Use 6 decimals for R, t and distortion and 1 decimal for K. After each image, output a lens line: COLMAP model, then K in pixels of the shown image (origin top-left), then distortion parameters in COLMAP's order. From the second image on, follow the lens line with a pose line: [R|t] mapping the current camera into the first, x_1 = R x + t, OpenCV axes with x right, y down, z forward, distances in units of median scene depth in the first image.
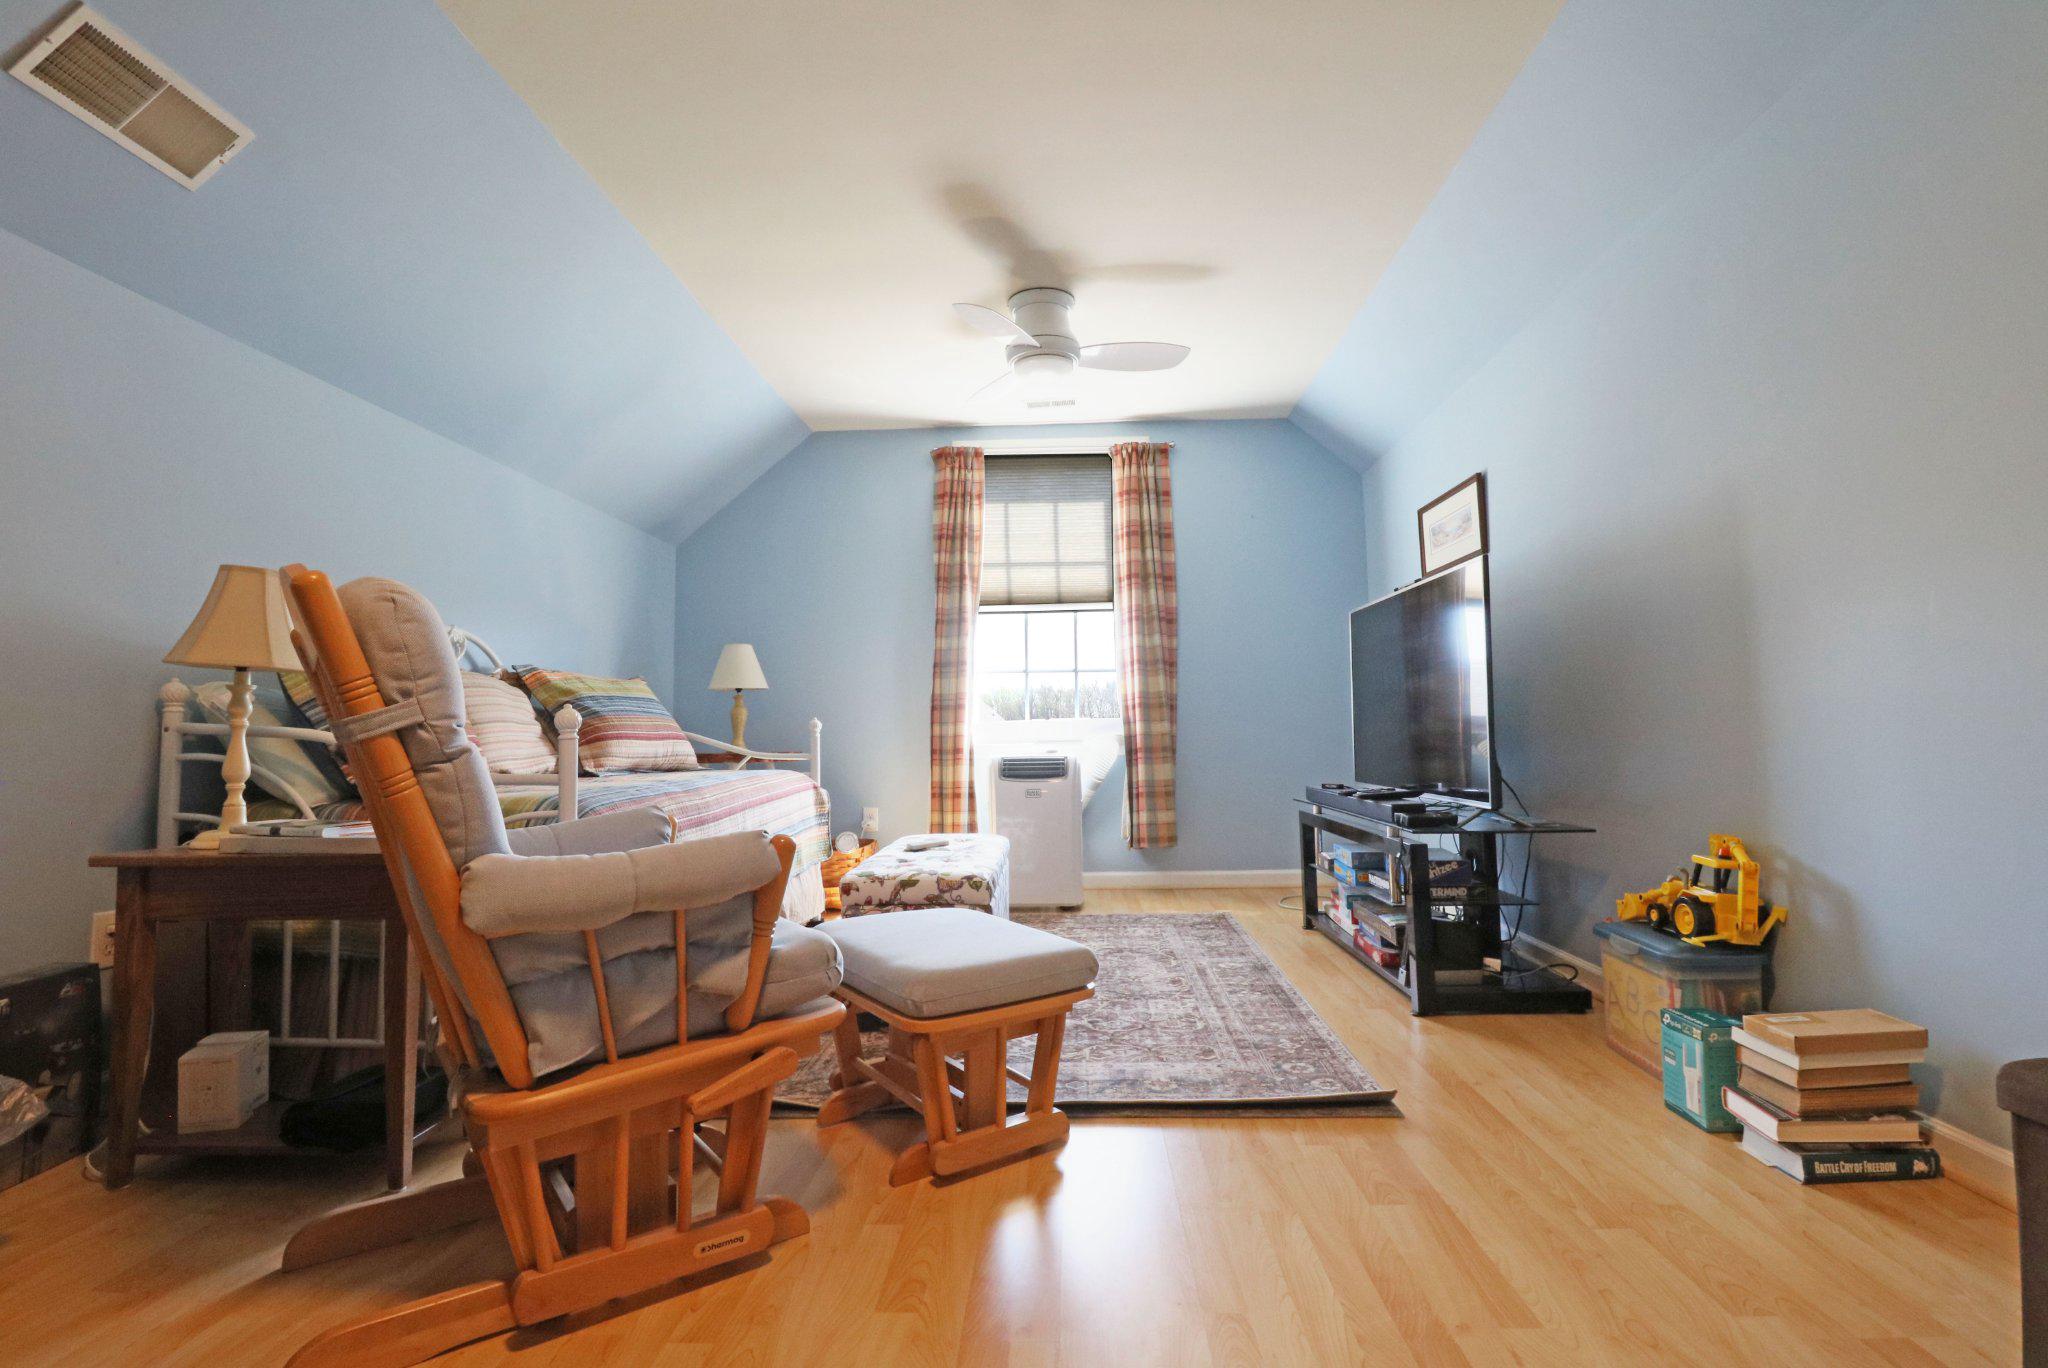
lens RADIAL K [[951.1, 0, 1027.7], [0, 951.1, 680.3], [0, 0, 1]] dist [-0.034914, -0.000678]
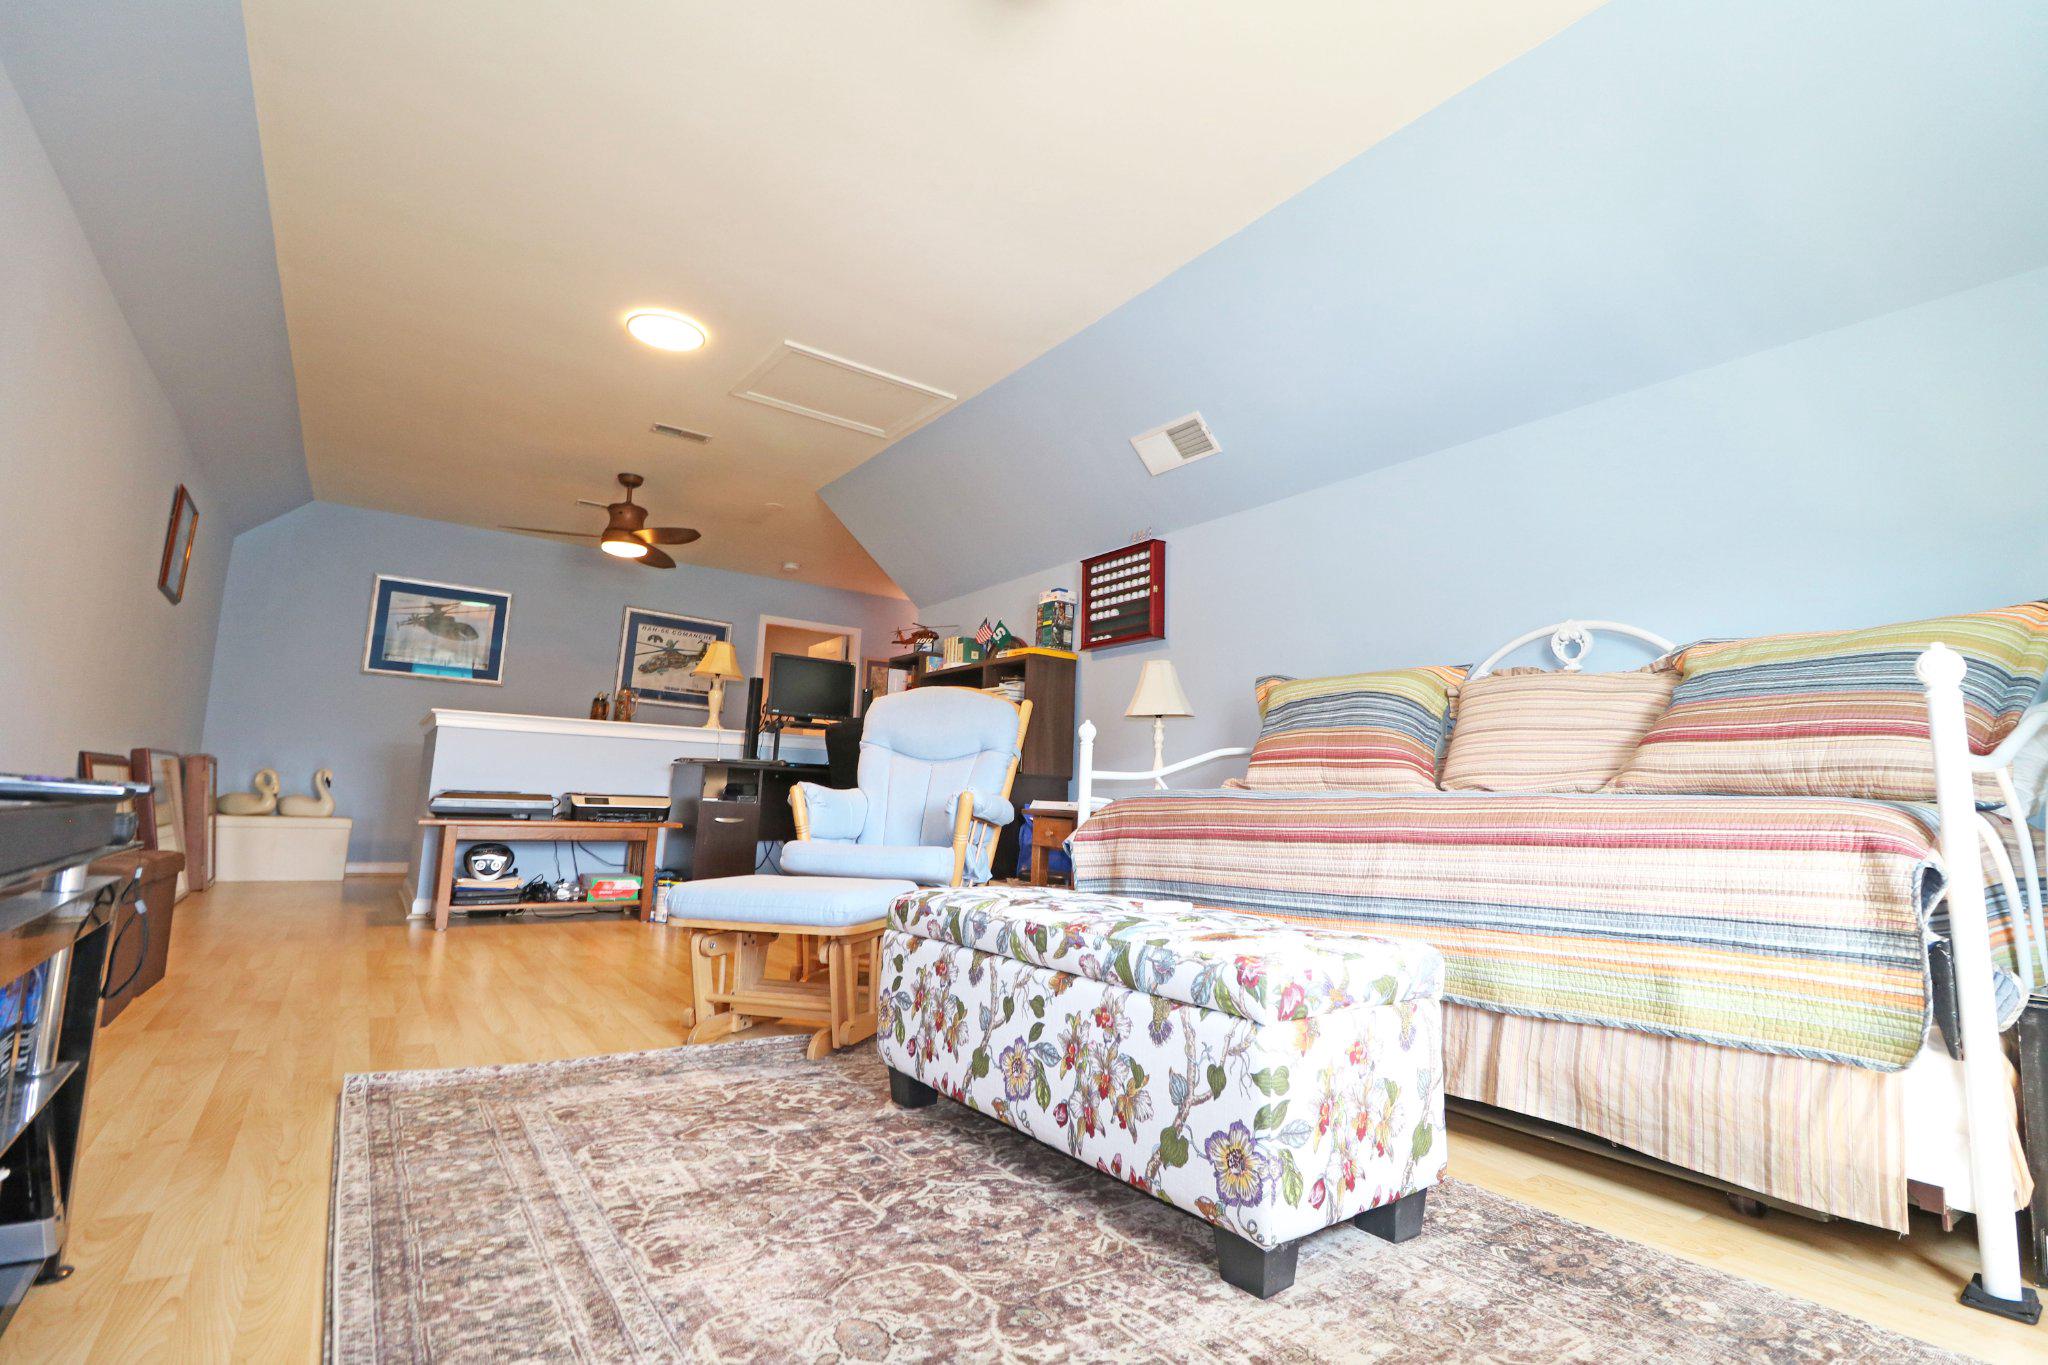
lens RADIAL K [[951.1, 0, 1026.6], [0, 951.1, 679.1], [0, 0, 1]] dist [-0.034914, -0.000678]
pose [[-0.790794, -0.096123, -0.604488, 0.381230], [0.008402, 0.985794, -0.167748, 0.181865], [0.612025, -0.137733, -0.778752, 1.835114]]
